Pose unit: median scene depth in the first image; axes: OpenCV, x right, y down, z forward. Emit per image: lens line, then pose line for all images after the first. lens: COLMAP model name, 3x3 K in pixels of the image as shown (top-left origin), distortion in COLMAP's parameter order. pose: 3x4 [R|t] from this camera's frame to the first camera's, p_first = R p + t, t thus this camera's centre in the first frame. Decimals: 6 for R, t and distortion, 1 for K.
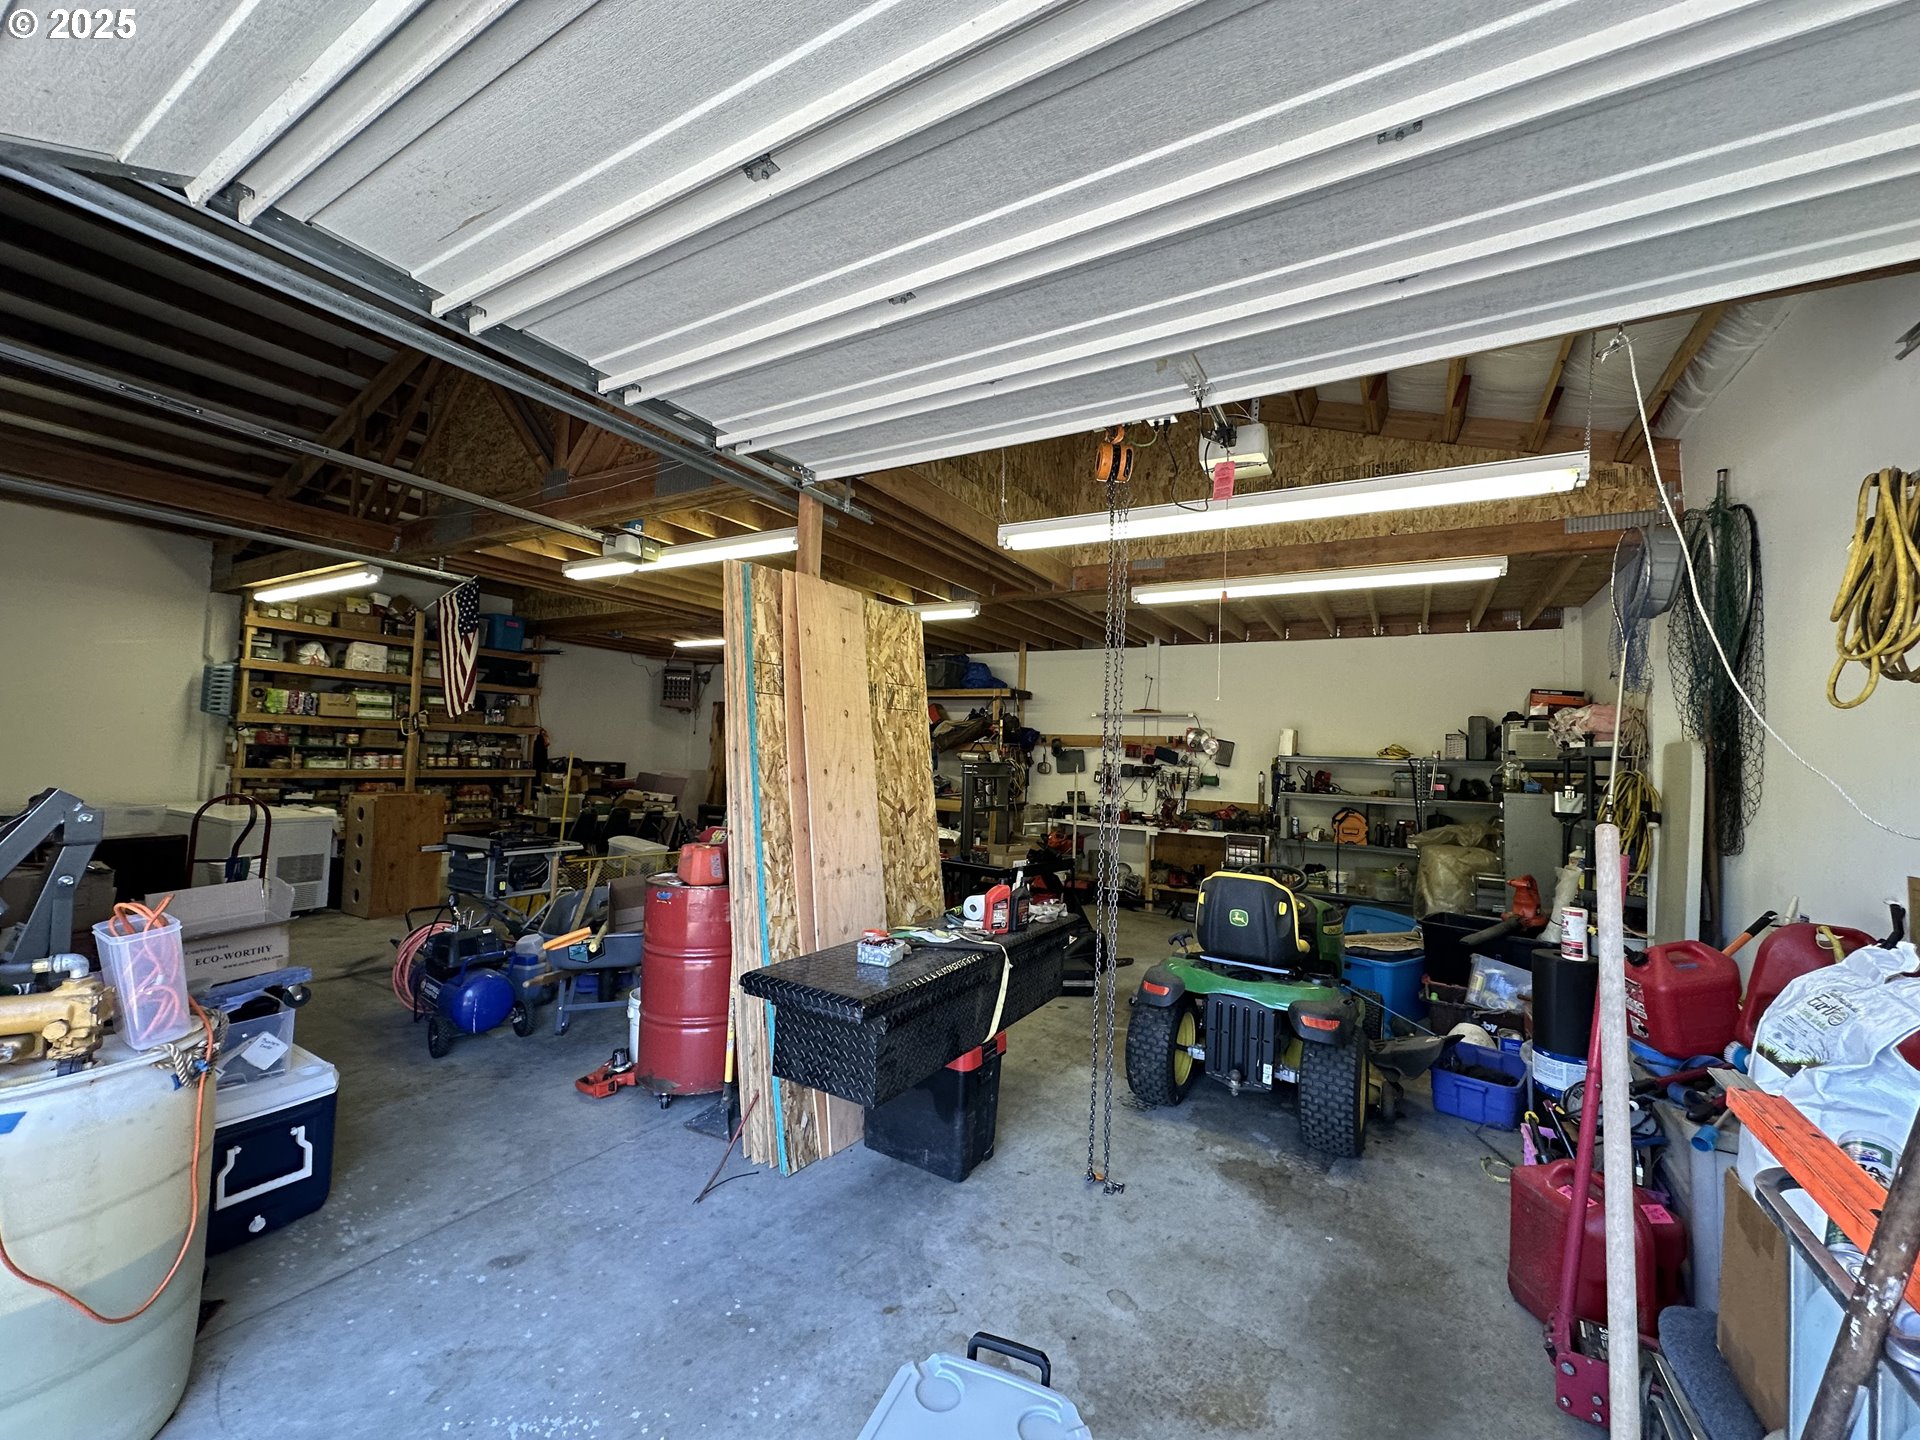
lens RADIAL K [[771.7, 0, 951.2], [0, 771.7, 725.8], [0, 0, 1]] dist [-0.000802, -0.000024]
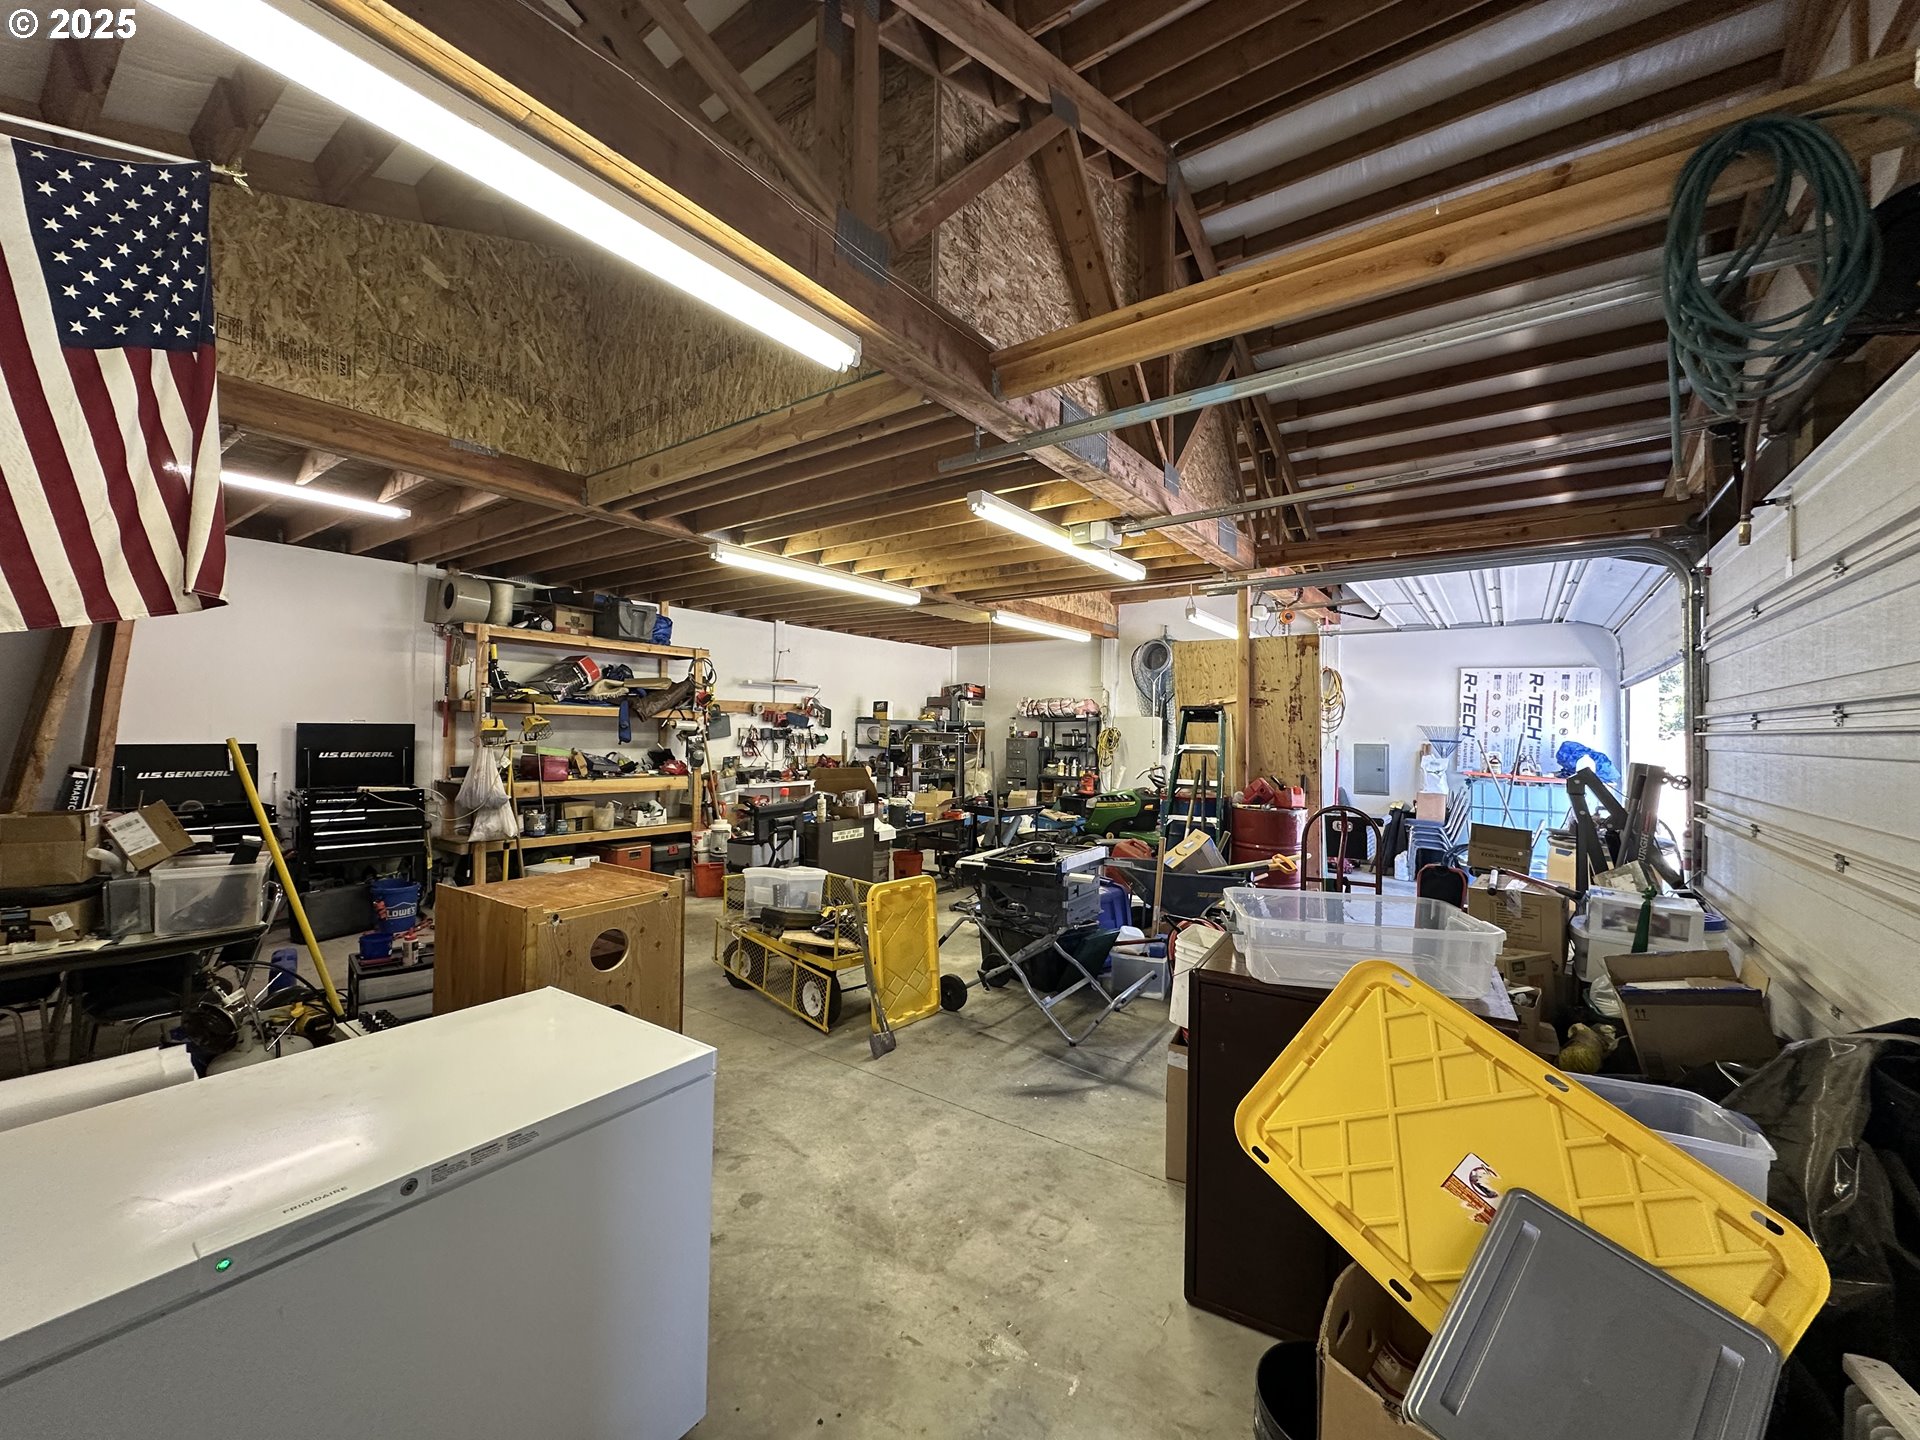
lens RADIAL K [[771.7, 0, 953.1], [0, 771.7, 721.3], [0, 0, 1]] dist [-0.000802, -0.000024]
pose [[0.086467, -0.023068, 0.995988, -0.868306], [-0.044495, 0.998645, 0.026992, -0.002030], [-0.995261, -0.046651, 0.085324, 0.653236]]
